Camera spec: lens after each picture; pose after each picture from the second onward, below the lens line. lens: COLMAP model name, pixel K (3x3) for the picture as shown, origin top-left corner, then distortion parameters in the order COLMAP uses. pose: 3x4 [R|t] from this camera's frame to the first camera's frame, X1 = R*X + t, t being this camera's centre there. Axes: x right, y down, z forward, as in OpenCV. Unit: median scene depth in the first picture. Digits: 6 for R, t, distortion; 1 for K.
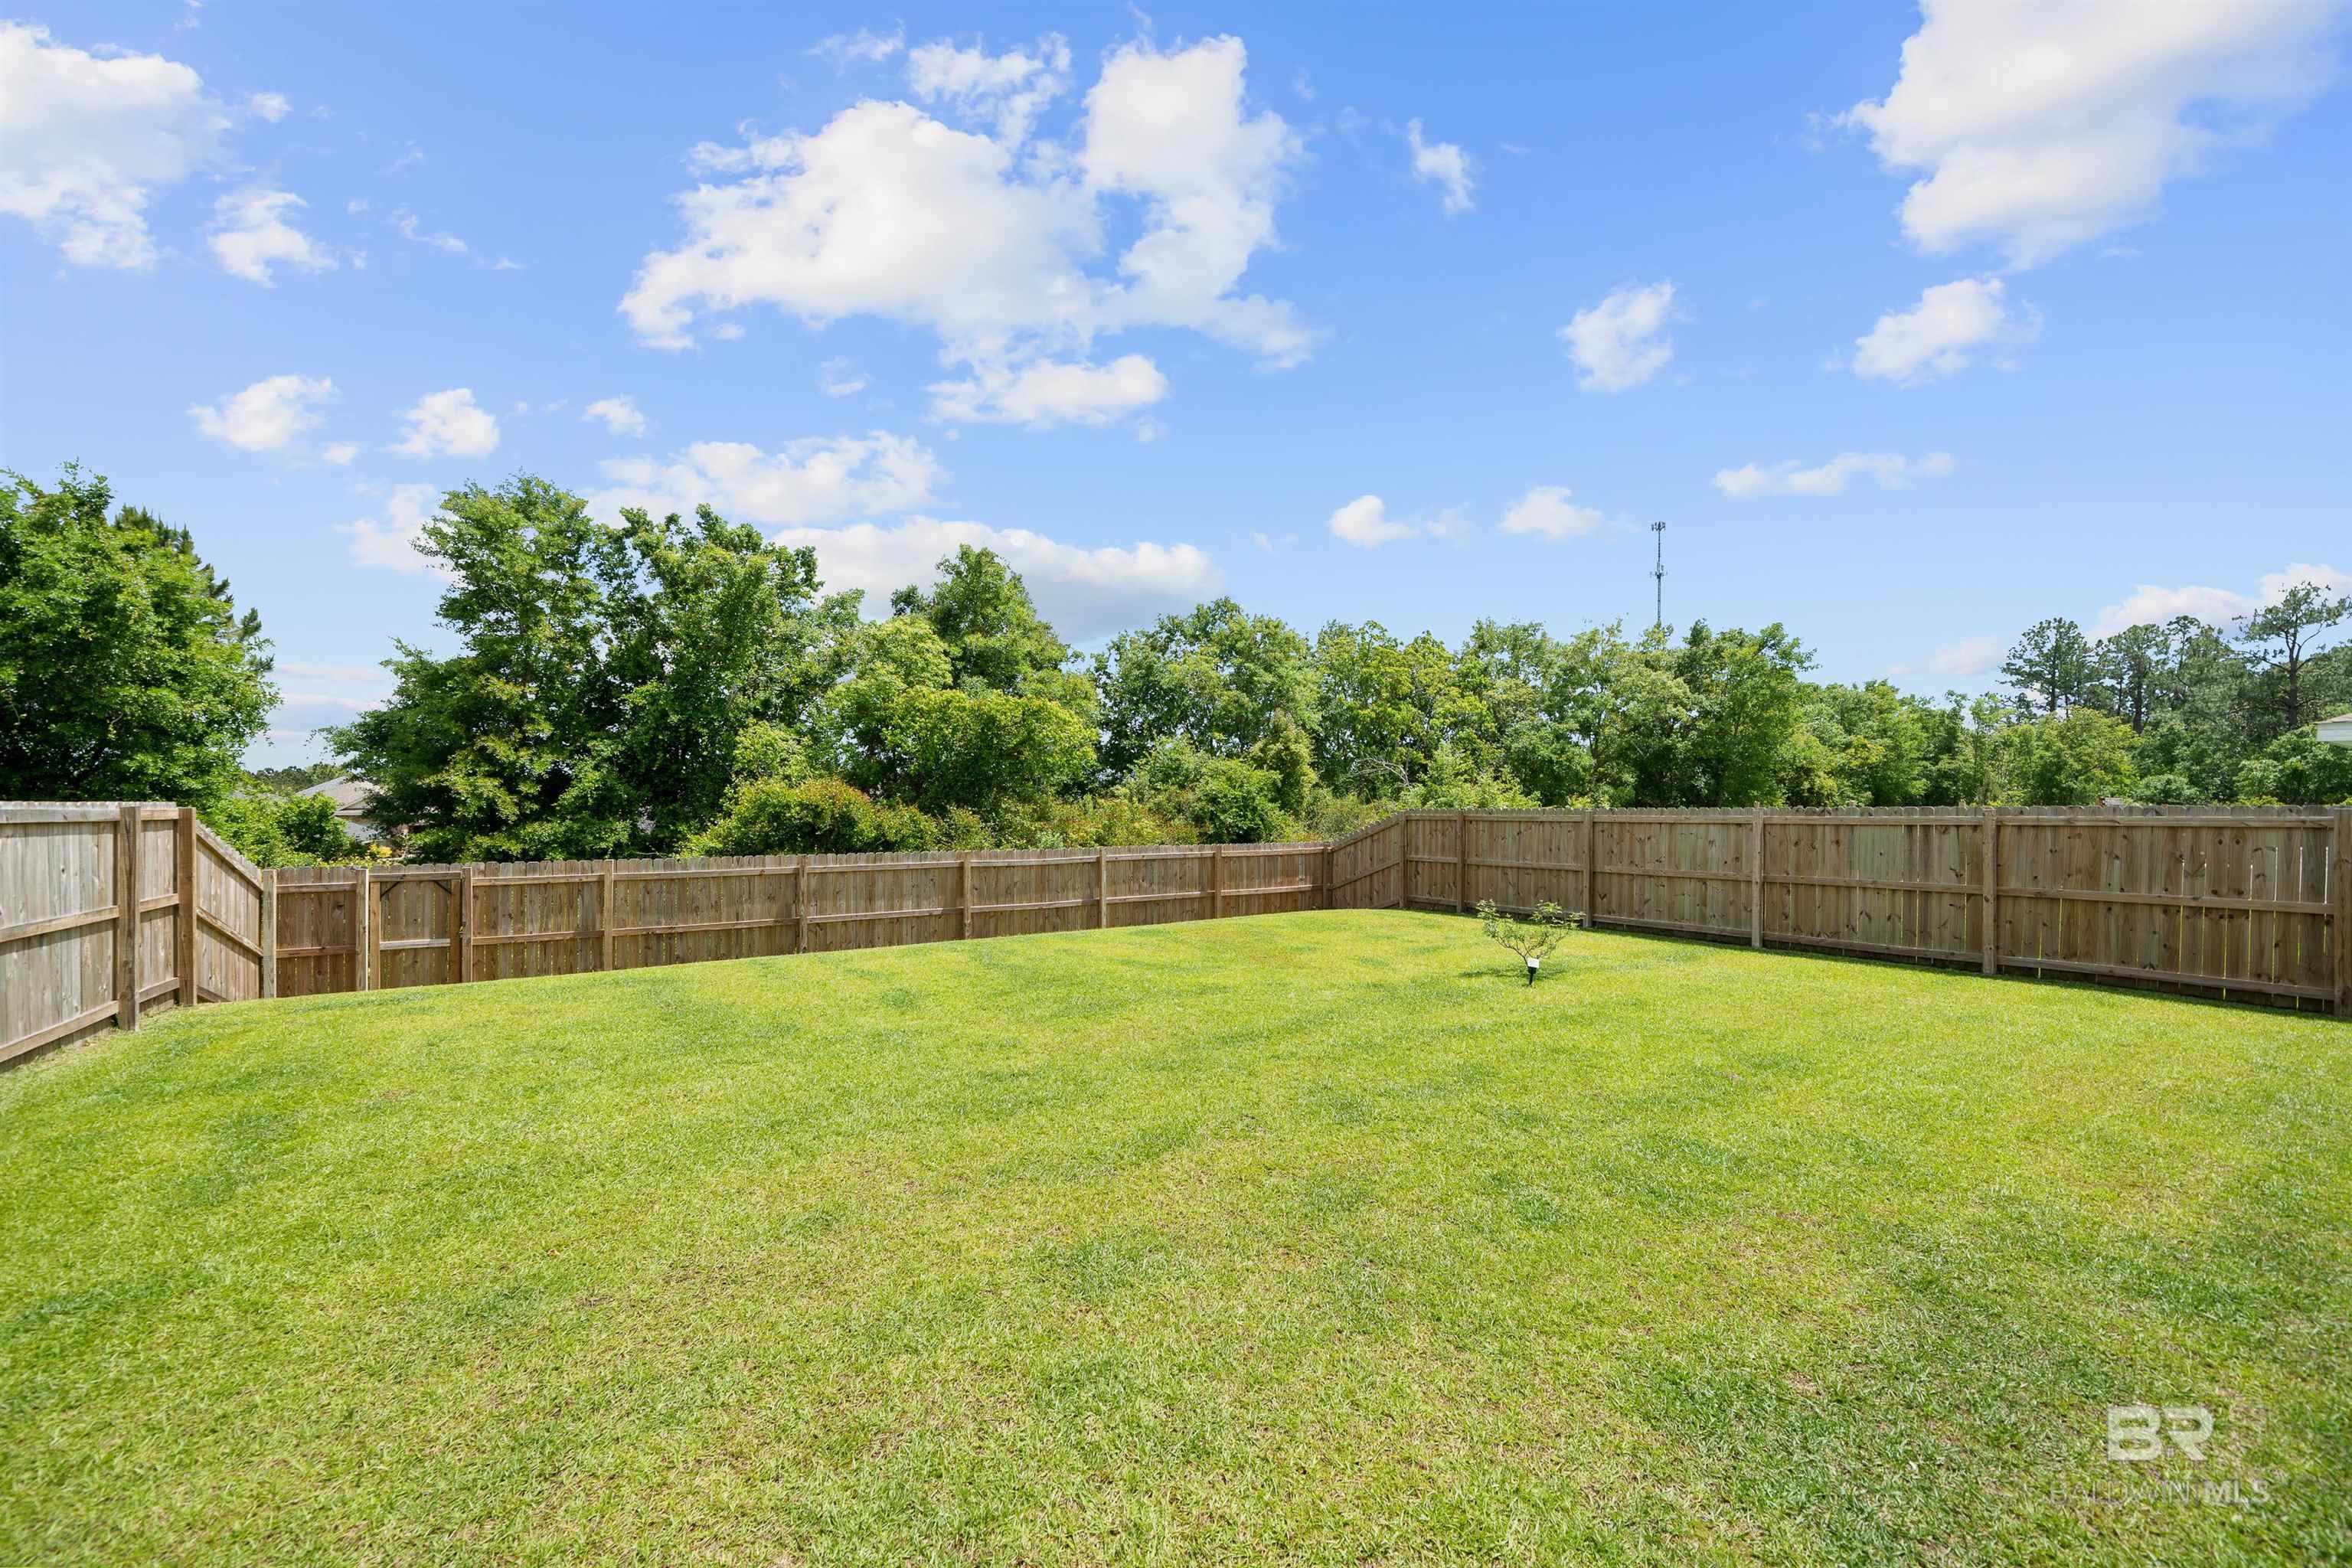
lens RADIAL K [[927.2, 0, 1172.9], [0, 927.2, 786.0], [0, 0, 1]] dist [-0.001018, -0.000282]
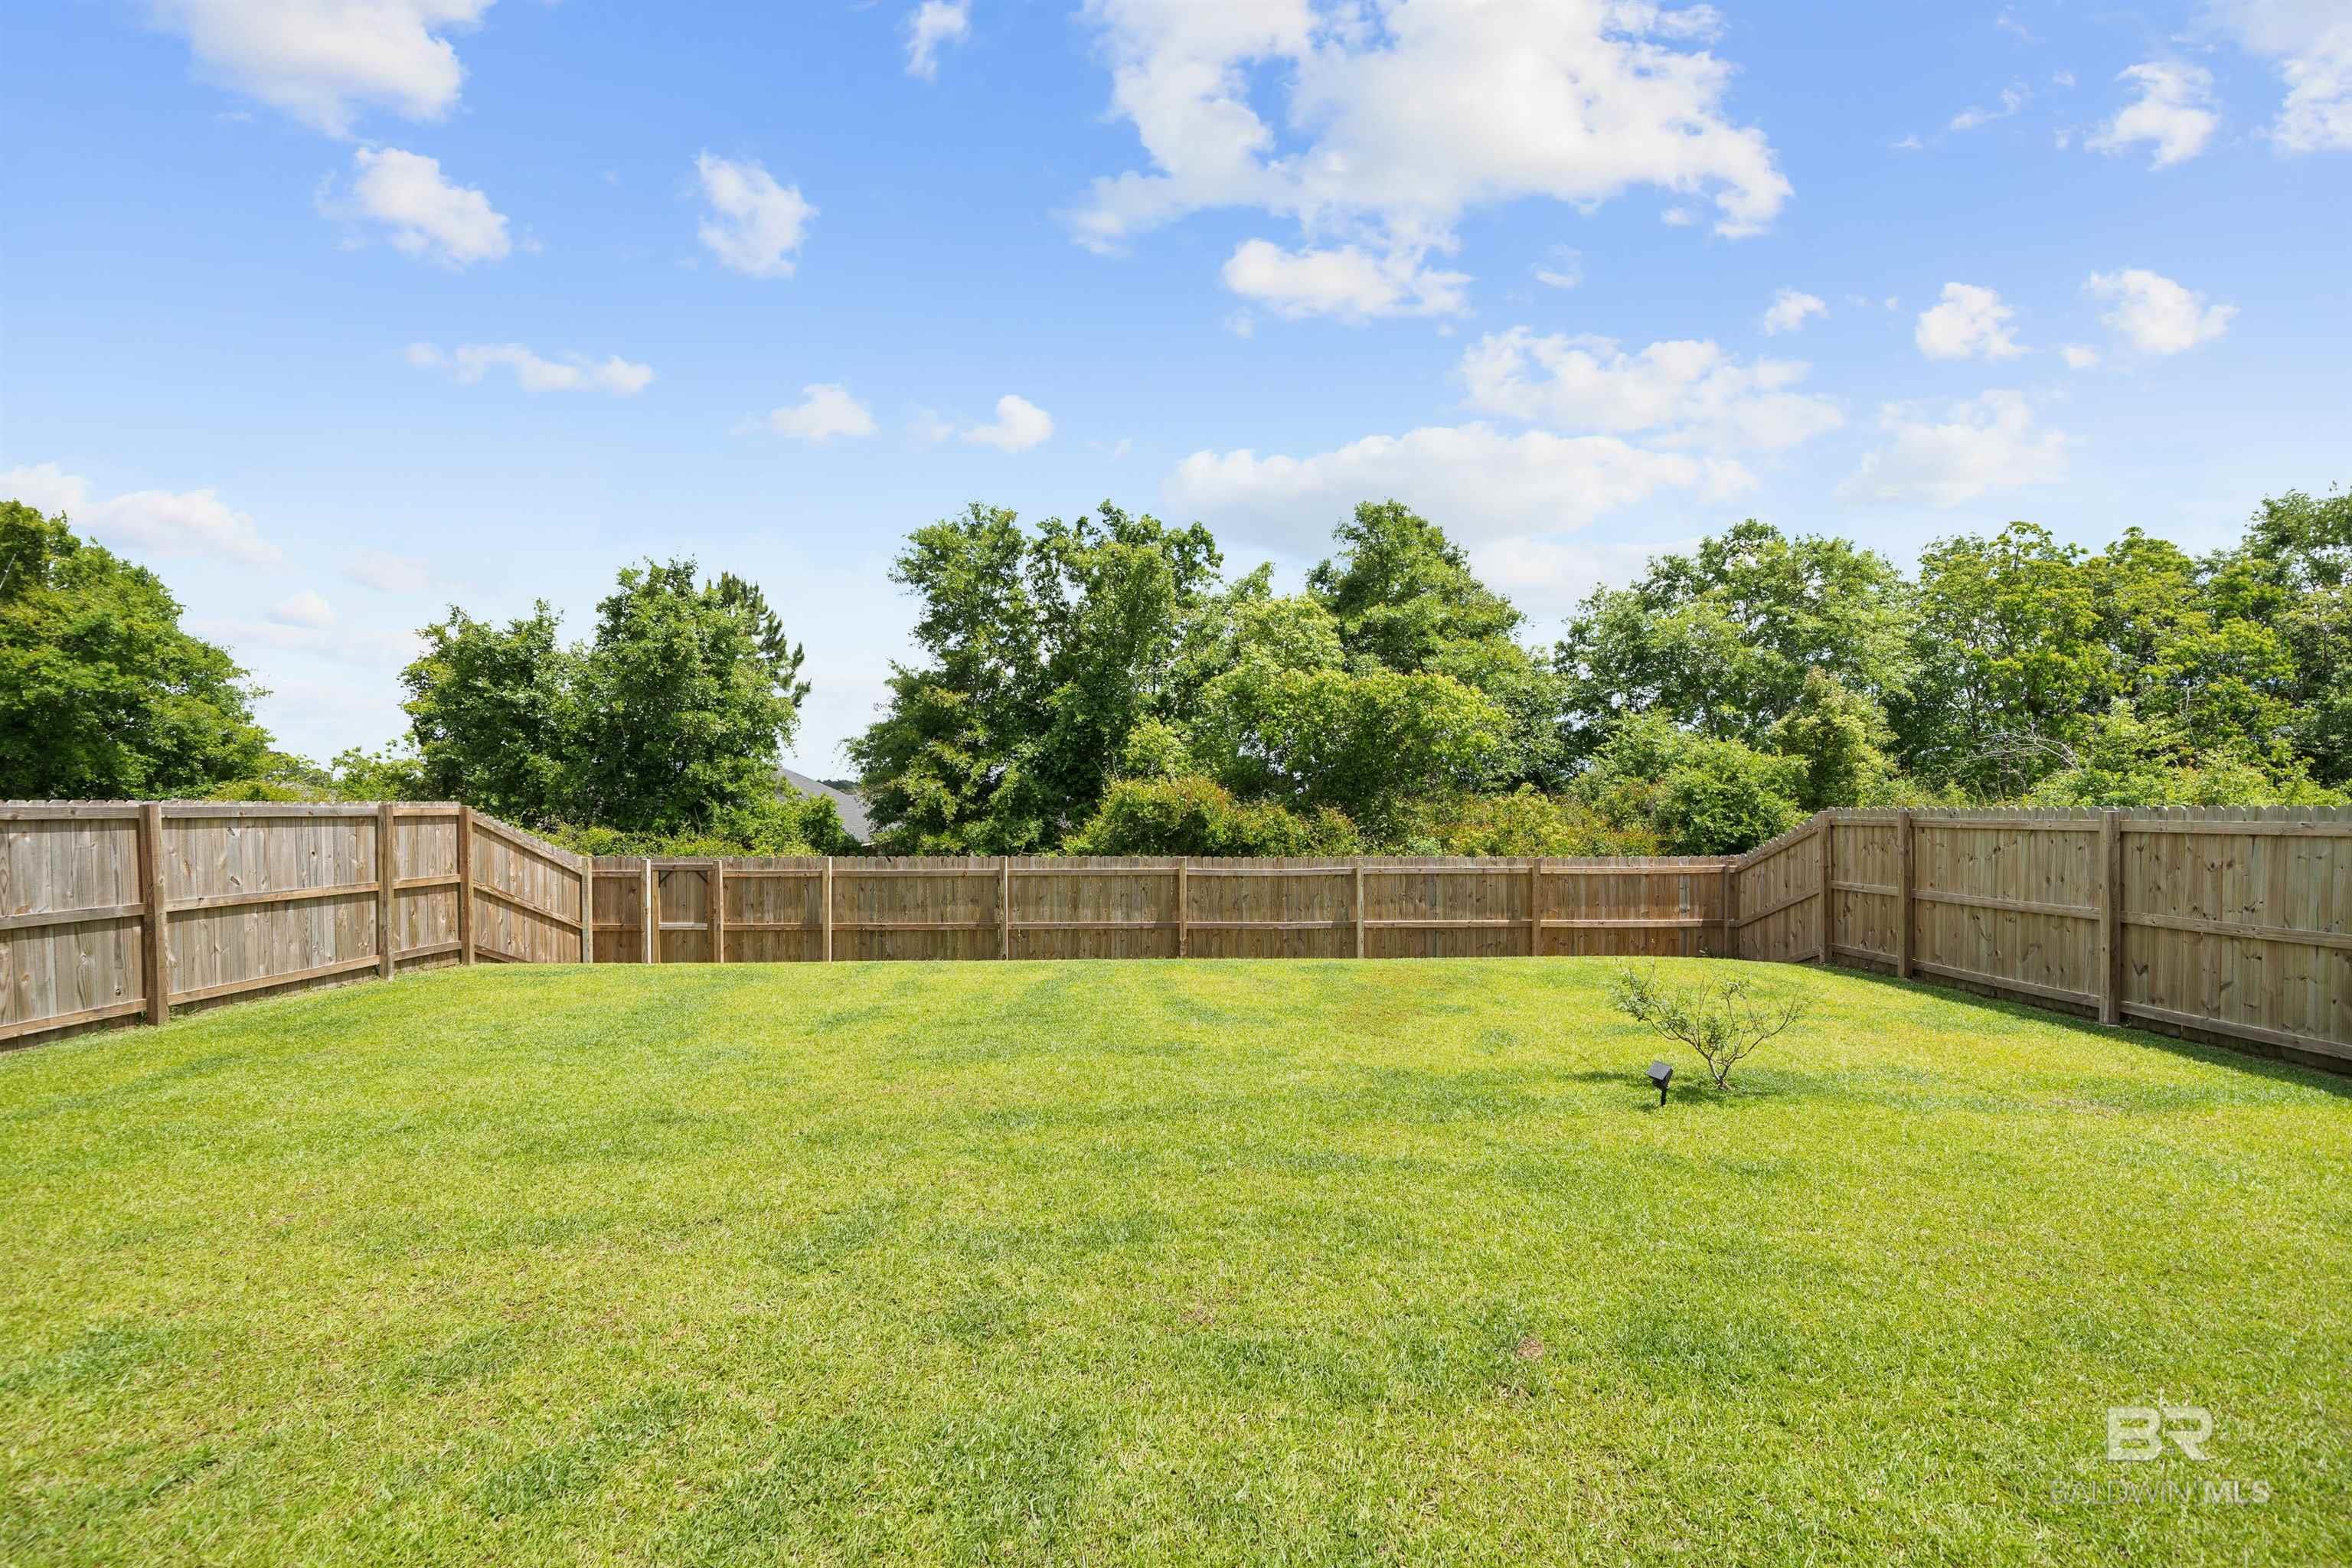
lens RADIAL K [[1049.5, 0, 1181.6], [0, 1049.5, 781.2], [0, 0, 1]] dist [0.000856, 0.000080]
pose [[0.850433, -0.012871, -0.525925, 0.161102], [0.011770, 0.999916, -0.005438, 0.002774], [0.525951, -0.001566, 0.850513, 0.092877]]
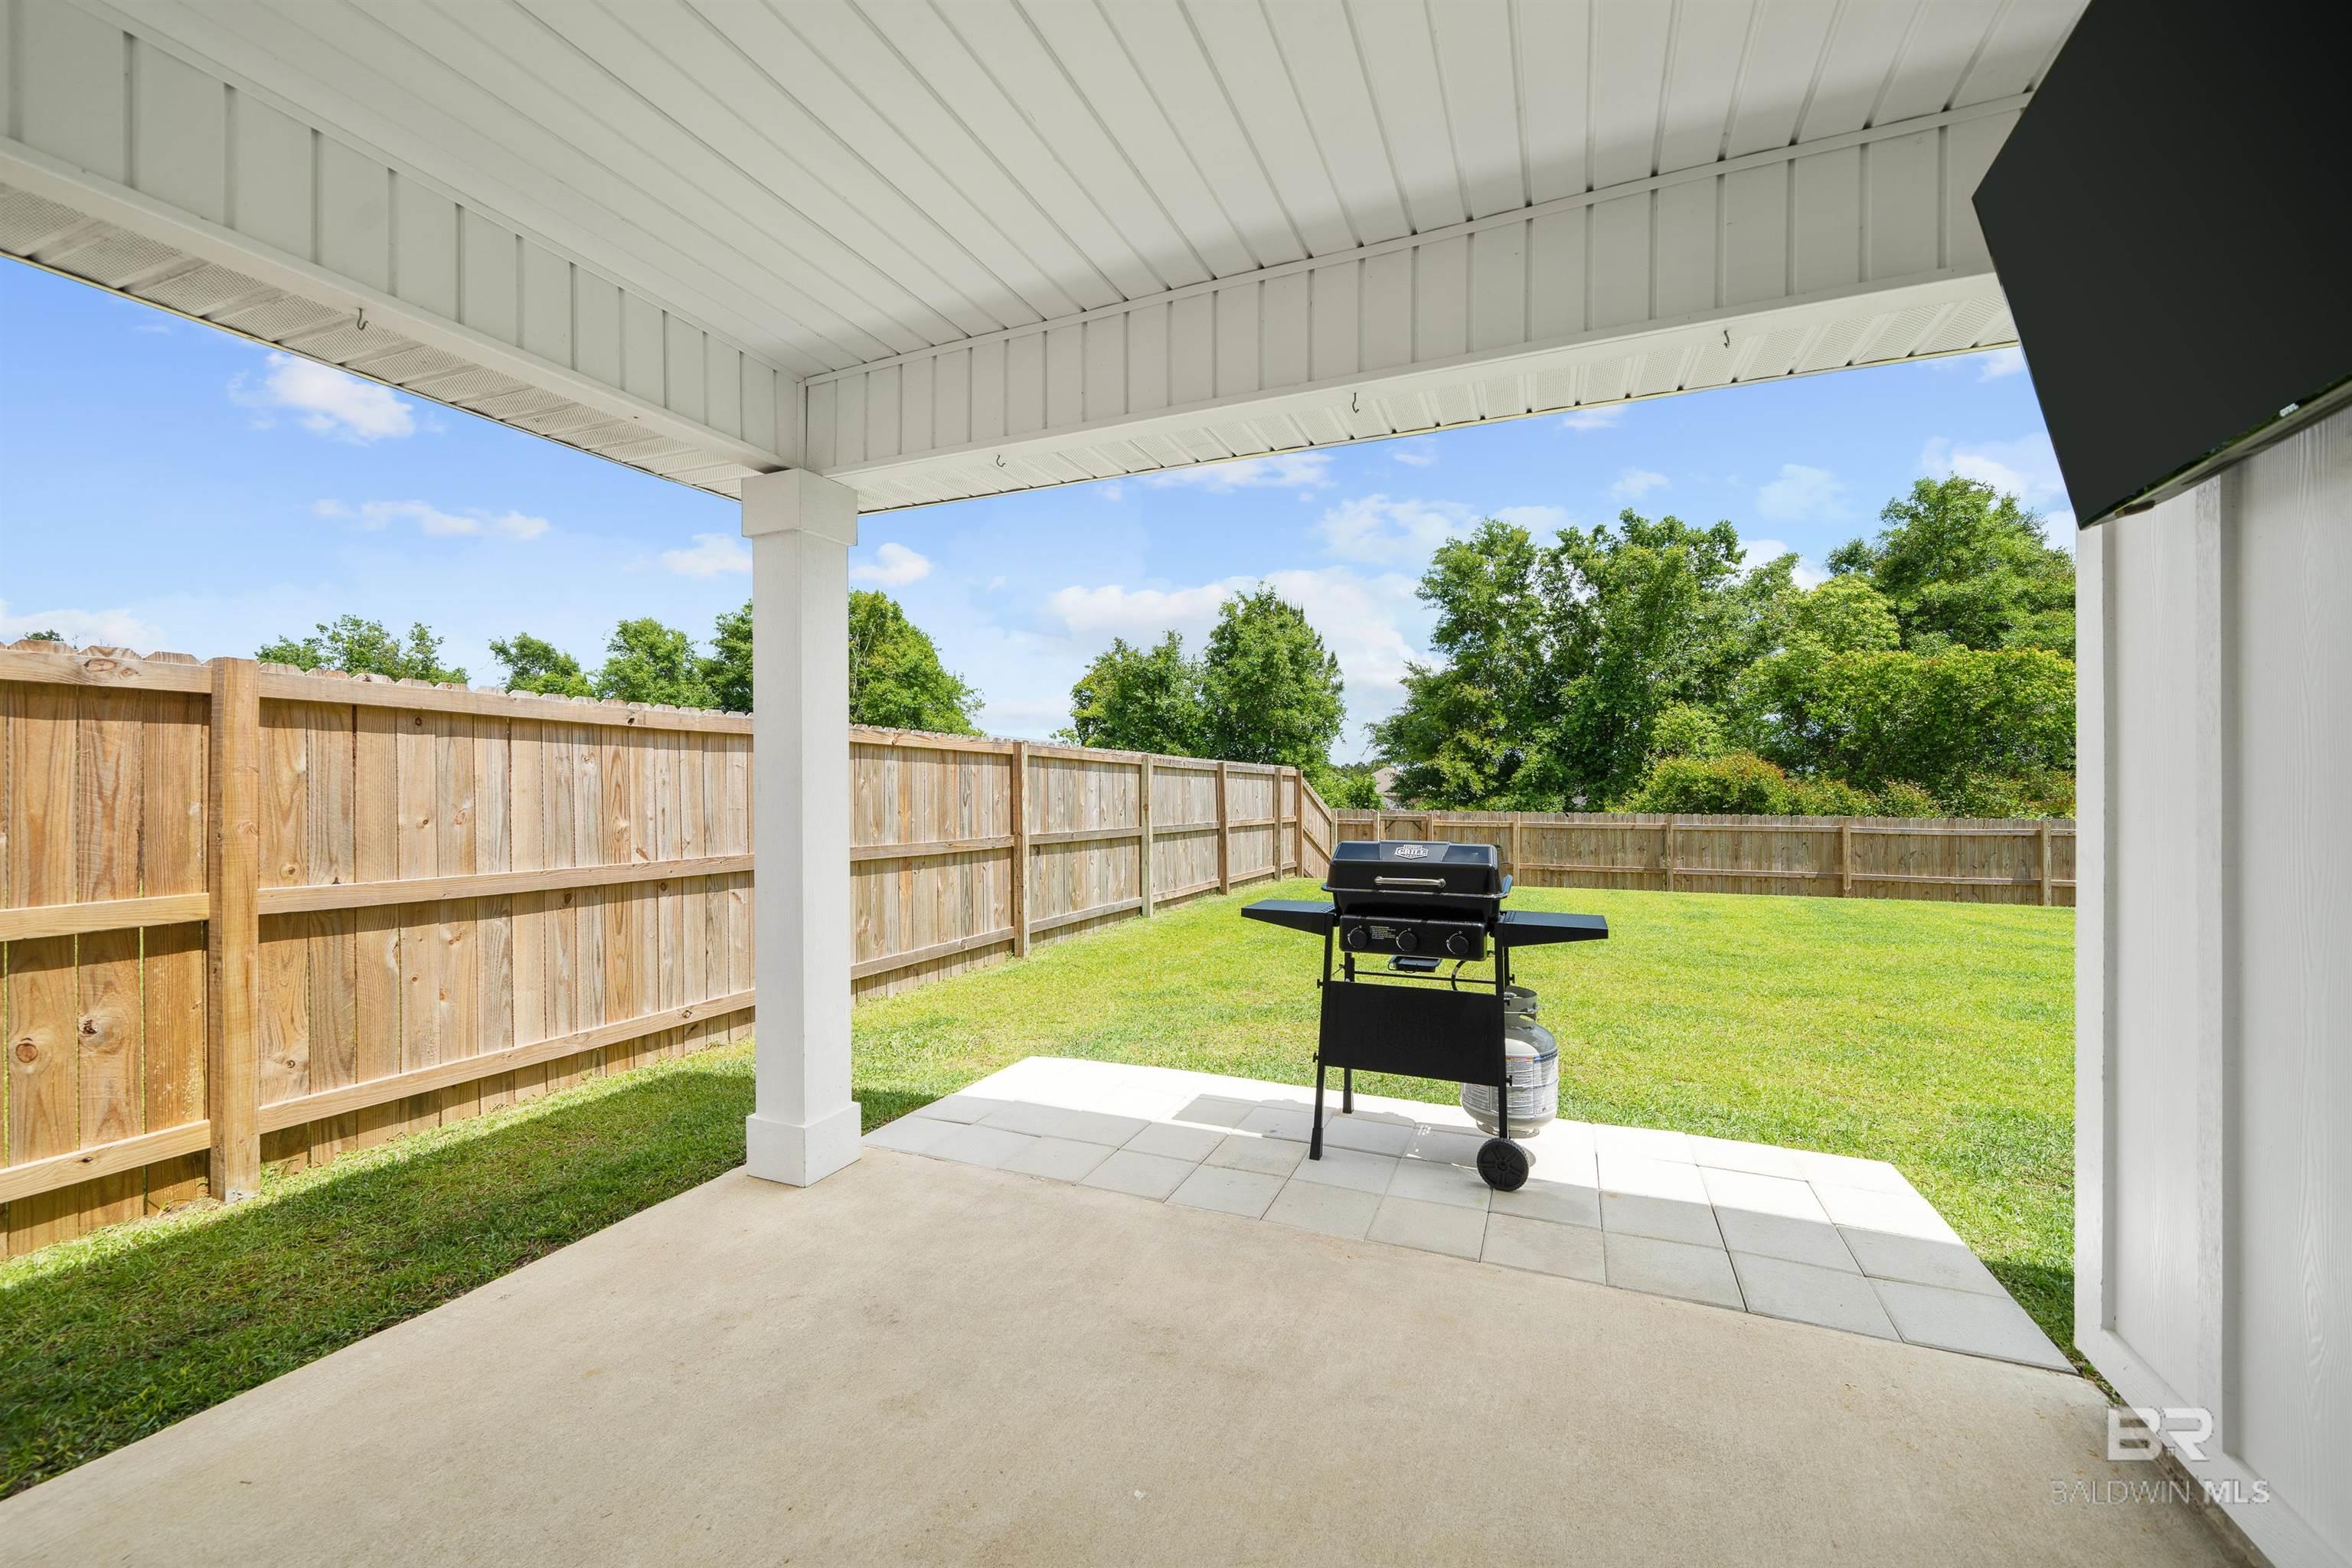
lens RADIAL K [[927.2, 0, 1172.9], [0, 927.2, 786.0], [0, 0, 1]] dist [-0.001018, -0.000282]
pose [[0.571908, -0.002264, -0.820315, 0.097728], [0.011995, 0.999912, 0.005603, 0.012900], [0.820230, -0.013045, 0.571885, -0.083878]]
